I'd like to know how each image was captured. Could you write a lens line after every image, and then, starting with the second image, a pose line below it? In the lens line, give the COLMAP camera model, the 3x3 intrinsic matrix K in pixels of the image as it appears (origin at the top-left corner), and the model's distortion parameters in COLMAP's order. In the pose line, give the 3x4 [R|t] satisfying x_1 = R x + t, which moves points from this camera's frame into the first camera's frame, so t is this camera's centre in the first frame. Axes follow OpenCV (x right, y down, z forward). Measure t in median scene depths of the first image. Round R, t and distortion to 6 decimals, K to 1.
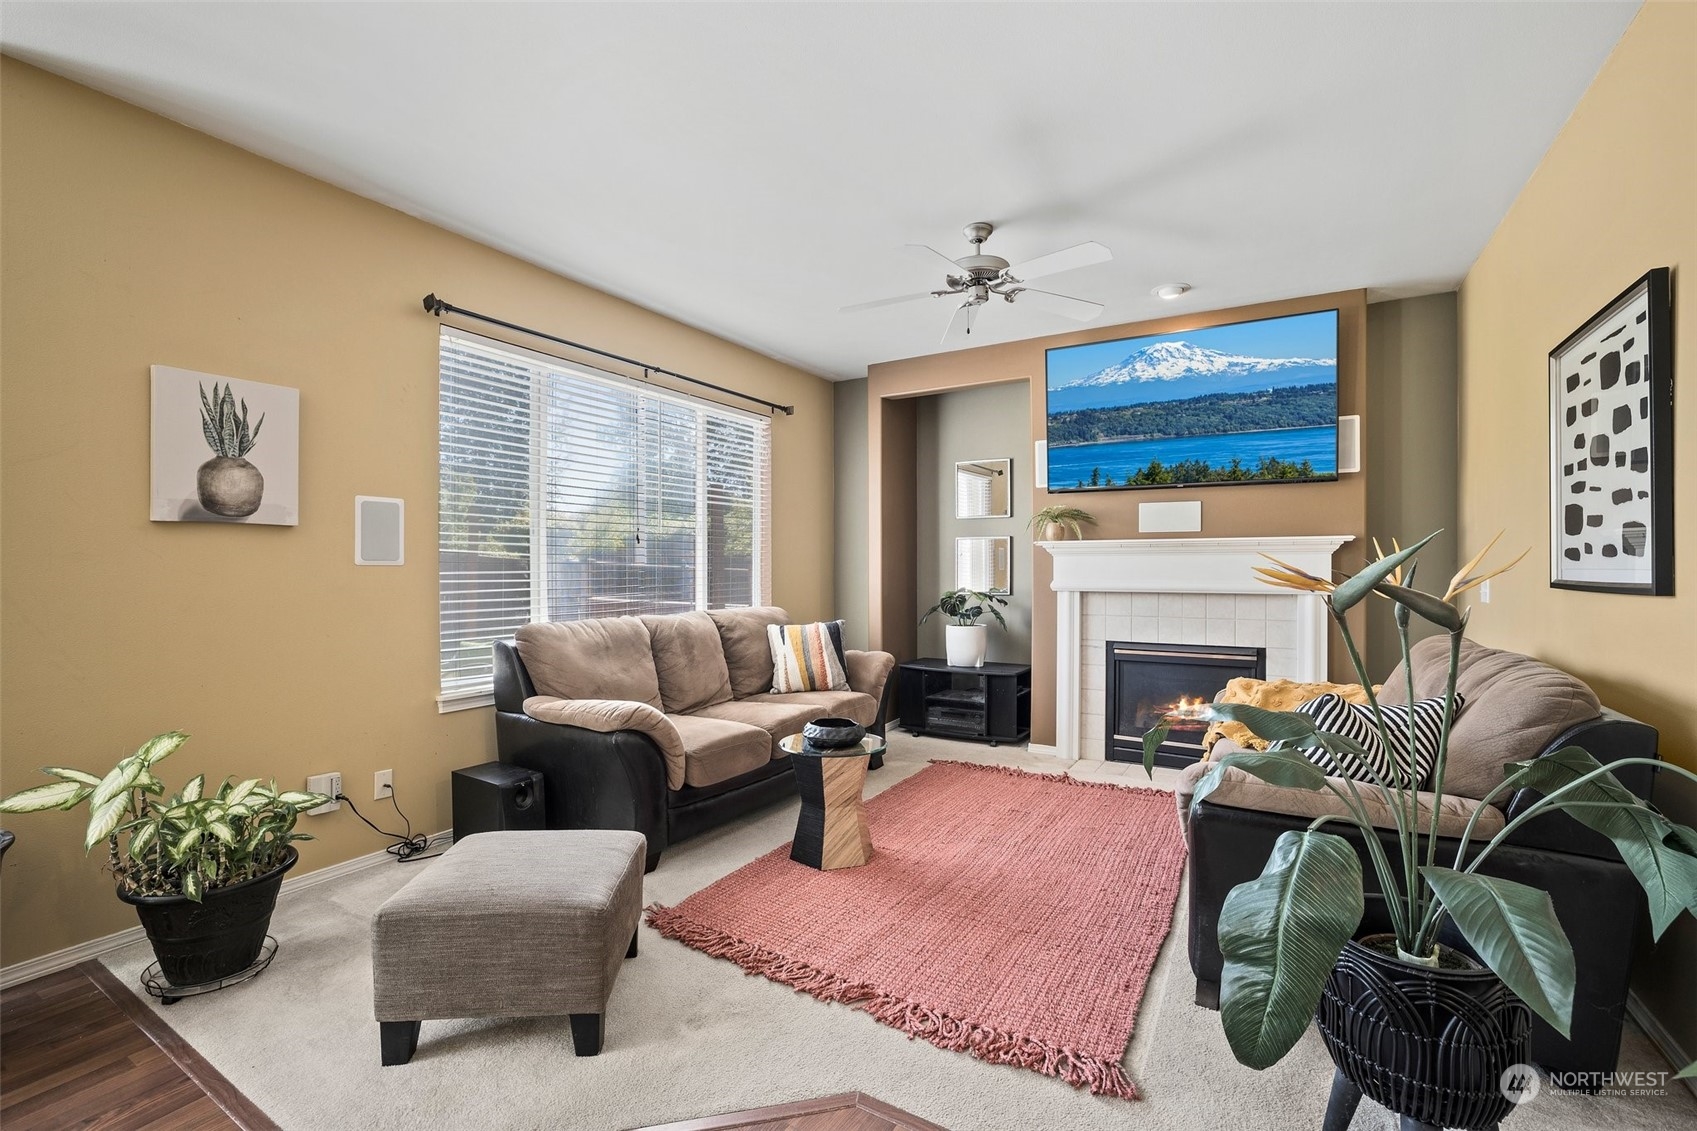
lens RADIAL K [[728.0, 0, 848.5], [0, 728.0, 565.5], [0, 0, 1]] dist [-0.041169, 0.000432]
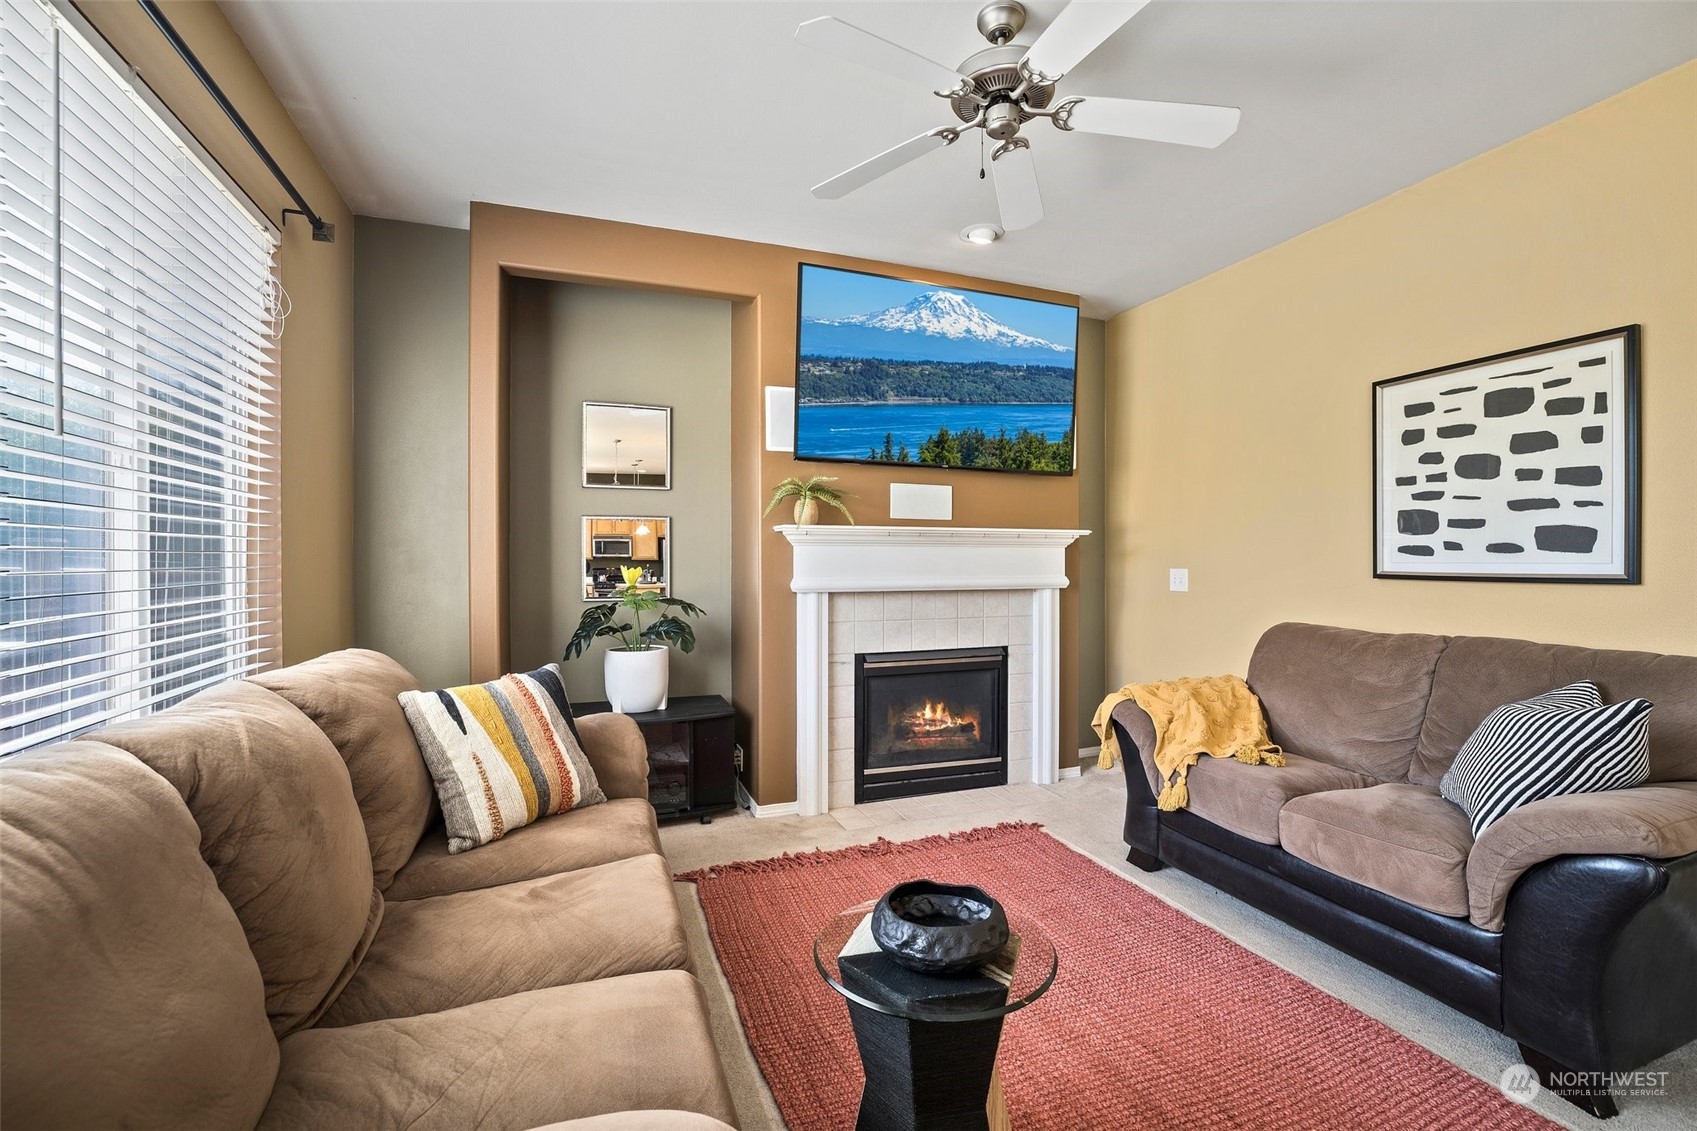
lens RADIAL K [[728.0, 0, 848.5], [0, 728.0, 565.5], [0, 0, 1]] dist [-0.041169, 0.000432]
pose [[0.624074, -0.005850, 0.781343, -0.280113], [-0.001621, 0.999960, 0.008781, 0.000295], [-0.781363, -0.006747, 0.624040, 0.526554]]
